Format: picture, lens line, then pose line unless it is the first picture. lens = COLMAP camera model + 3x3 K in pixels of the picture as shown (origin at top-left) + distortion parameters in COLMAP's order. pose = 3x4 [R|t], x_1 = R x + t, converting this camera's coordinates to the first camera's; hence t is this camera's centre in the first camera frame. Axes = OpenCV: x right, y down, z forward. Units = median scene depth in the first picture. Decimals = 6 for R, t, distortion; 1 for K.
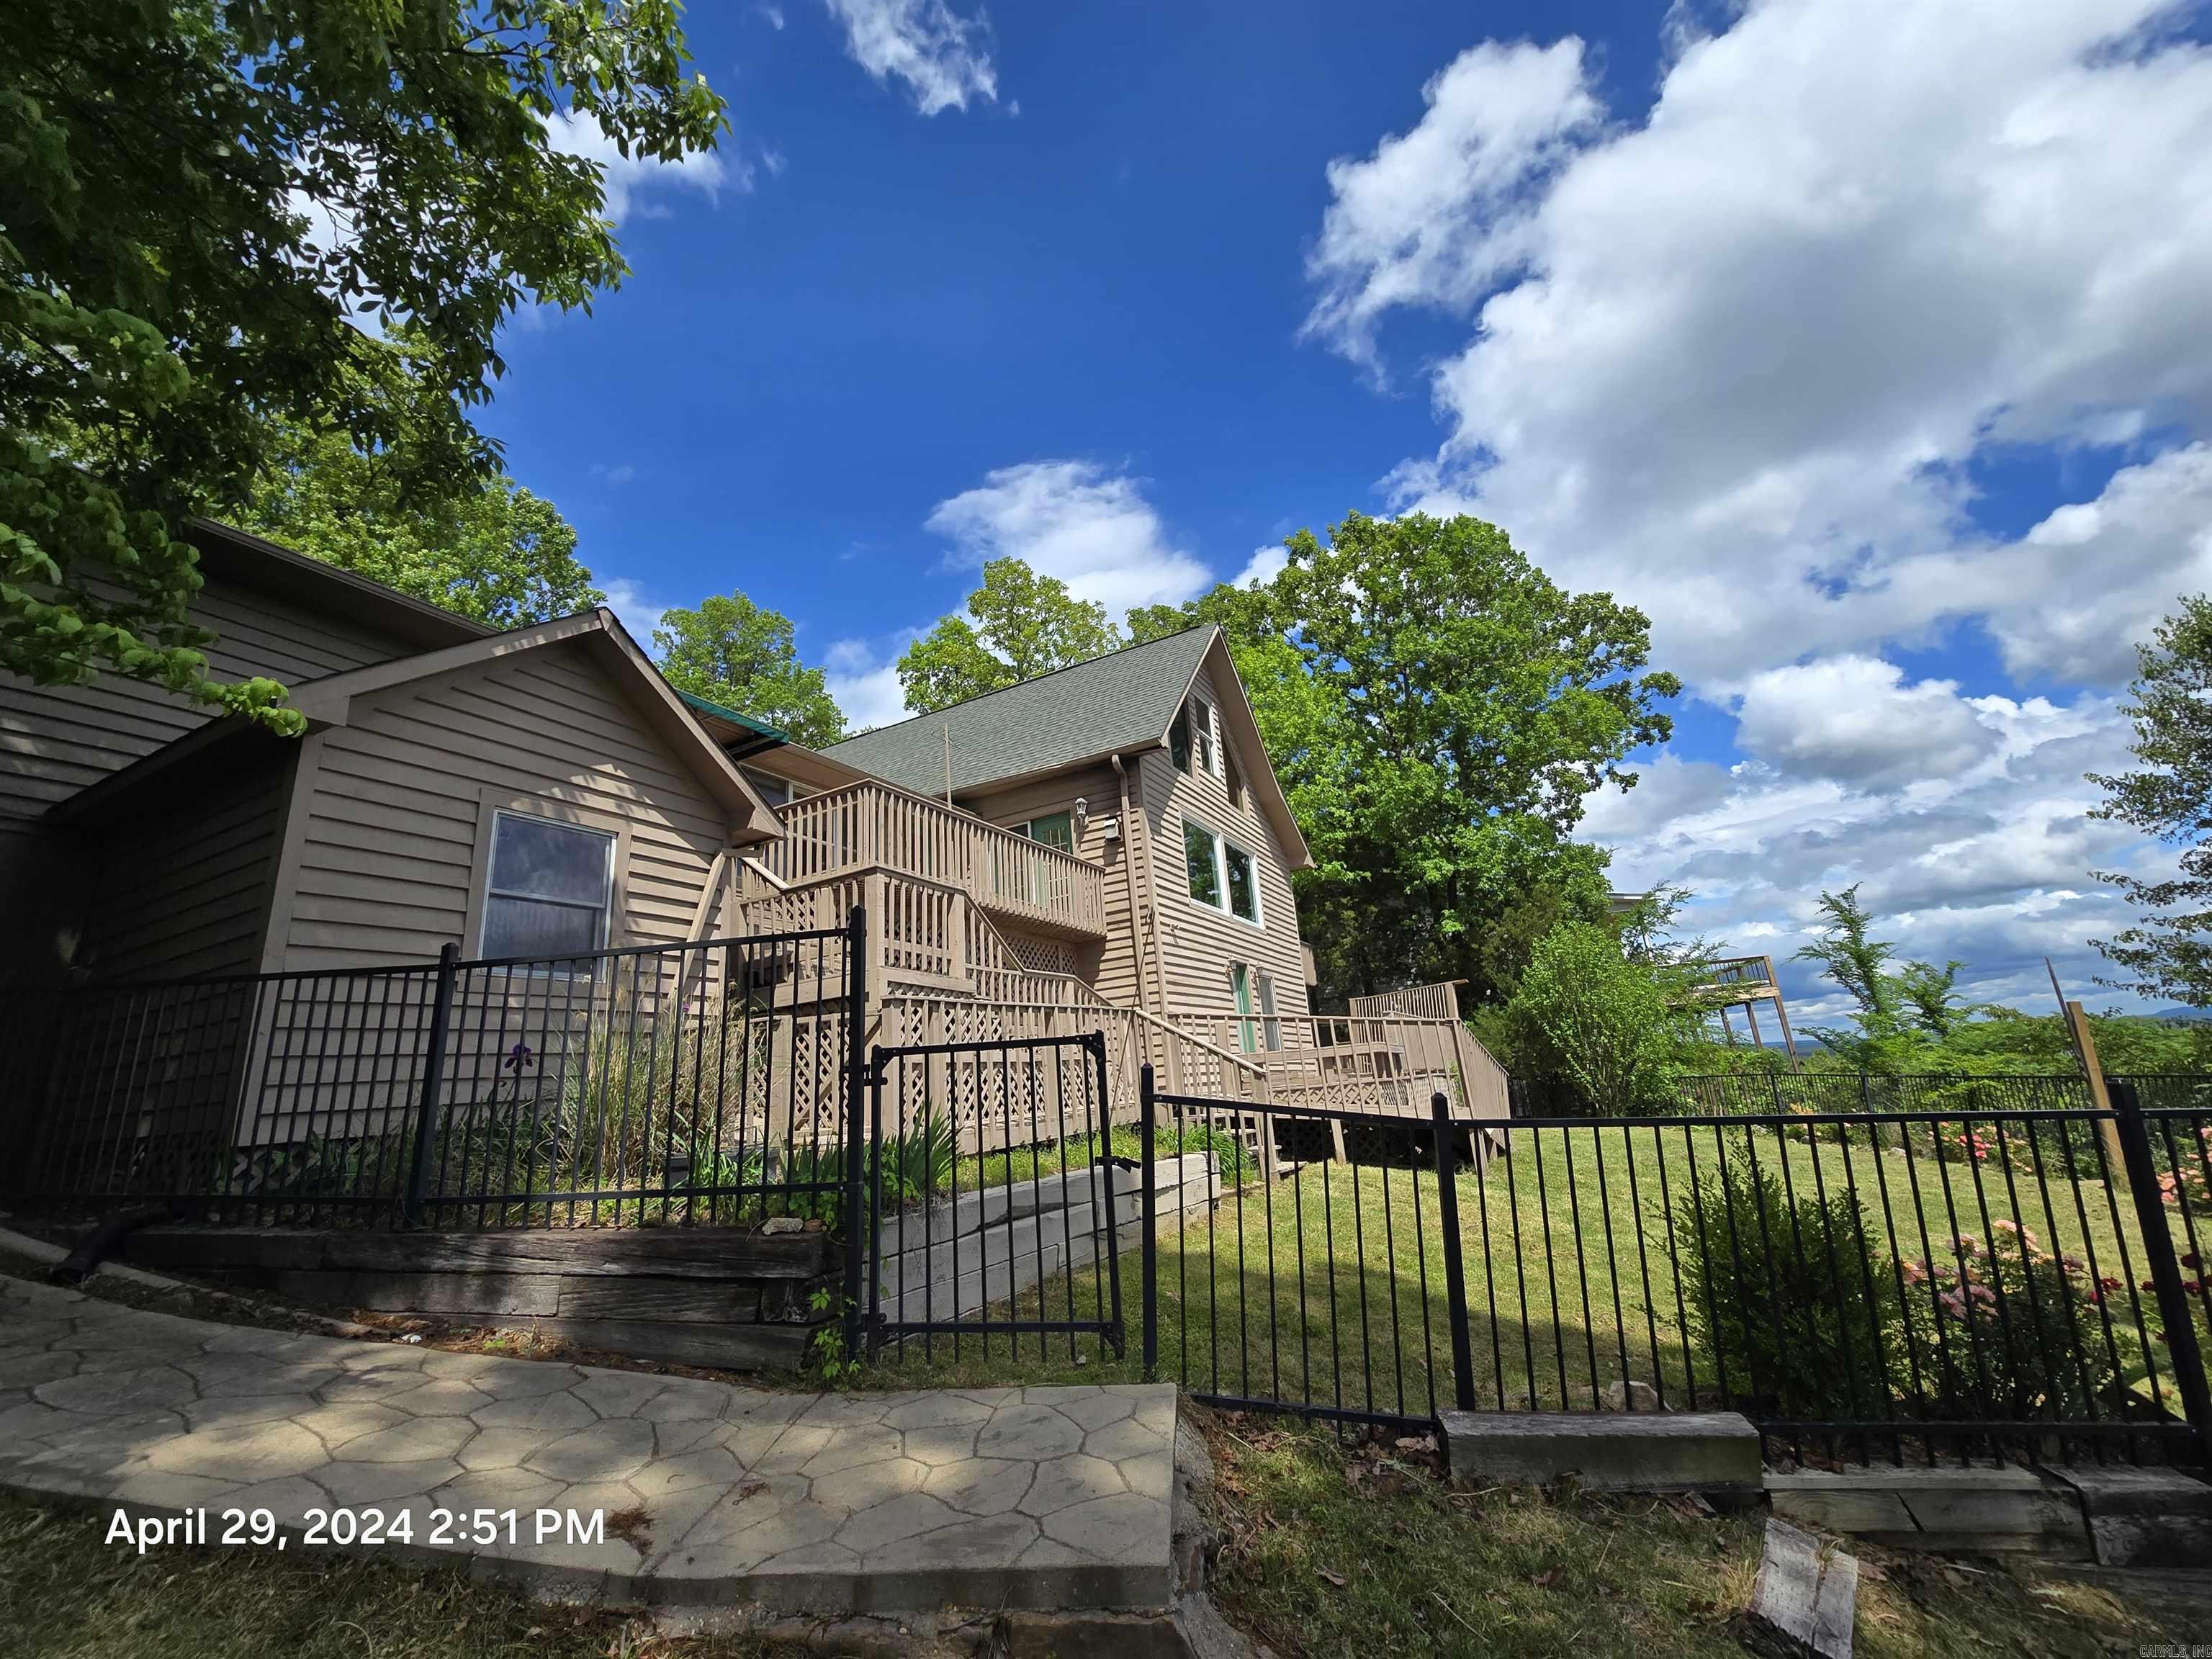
lens RADIAL K [[903.5, 0, 1111.2], [0, 903.5, 823.8], [0, 0, 1]] dist [-0.003955, -0.000266]
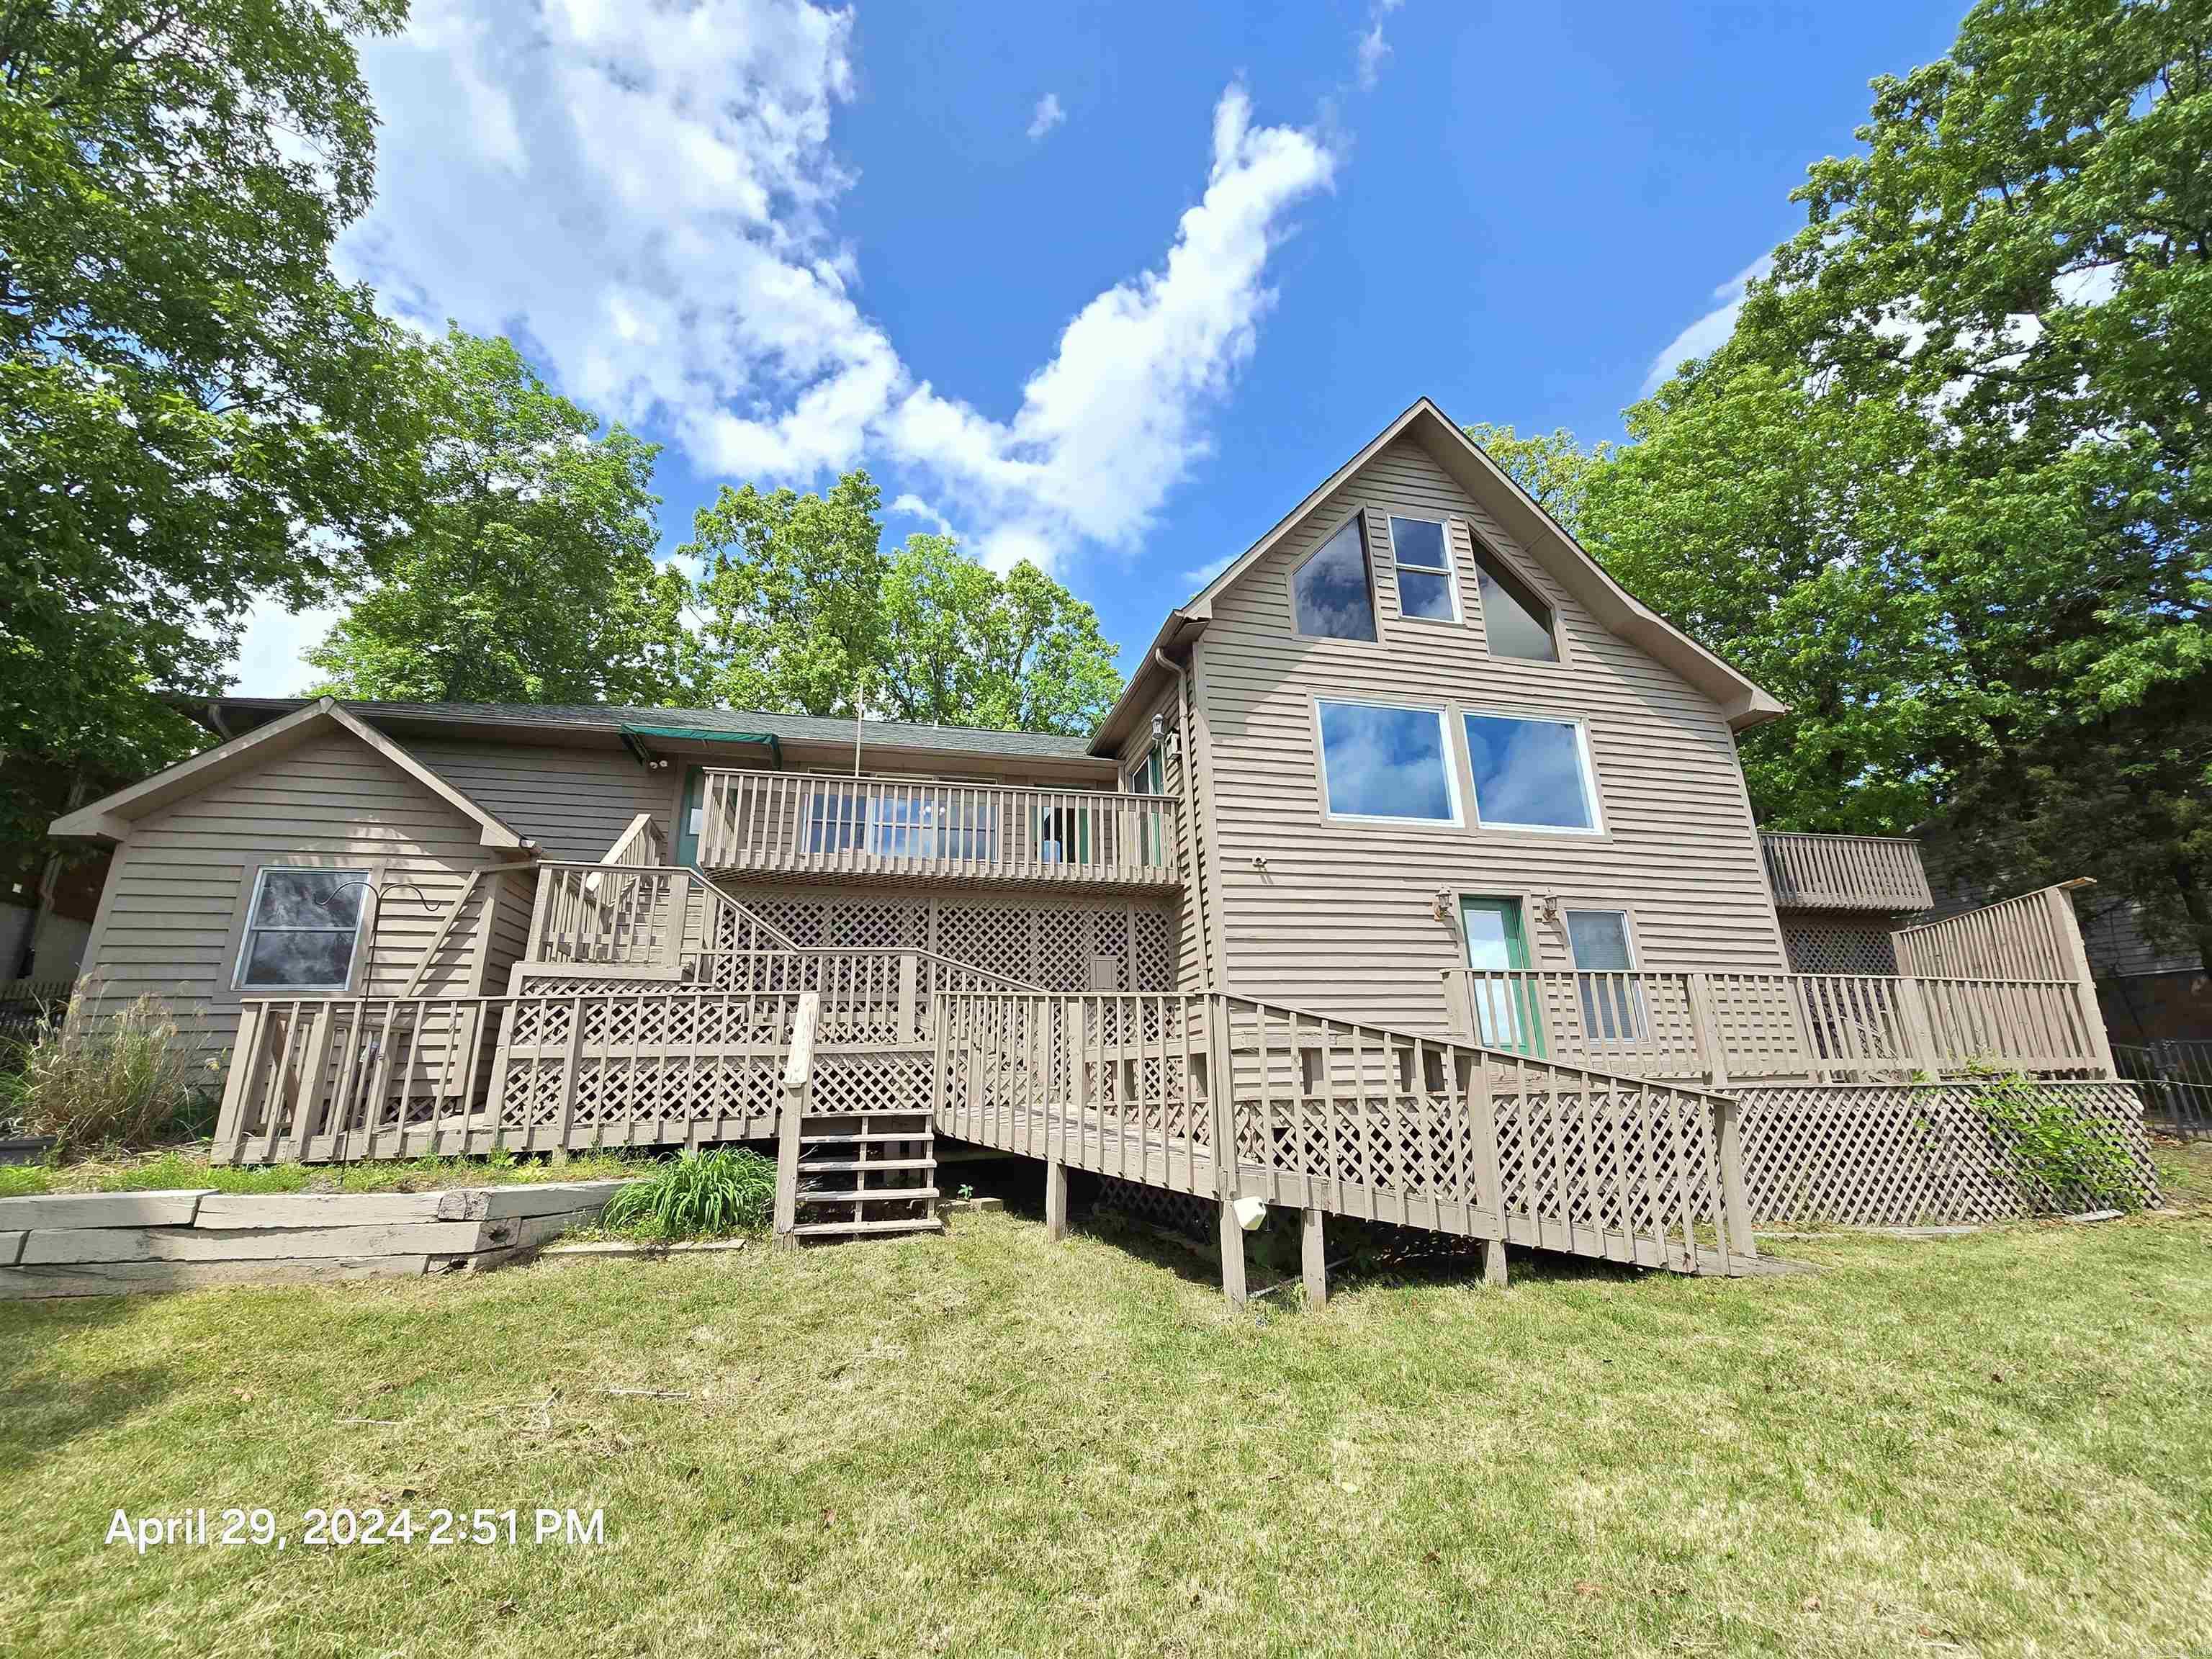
lens RADIAL K [[903.5, 0, 1111.2], [0, 903.5, 823.8], [0, 0, 1]] dist [-0.003955, -0.000266]
pose [[0.676355, -0.150197, -0.721100, 0.748506], [0.185100, 0.982231, -0.030974, 0.126173], [0.712939, -0.112526, 0.692138, 0.635212]]
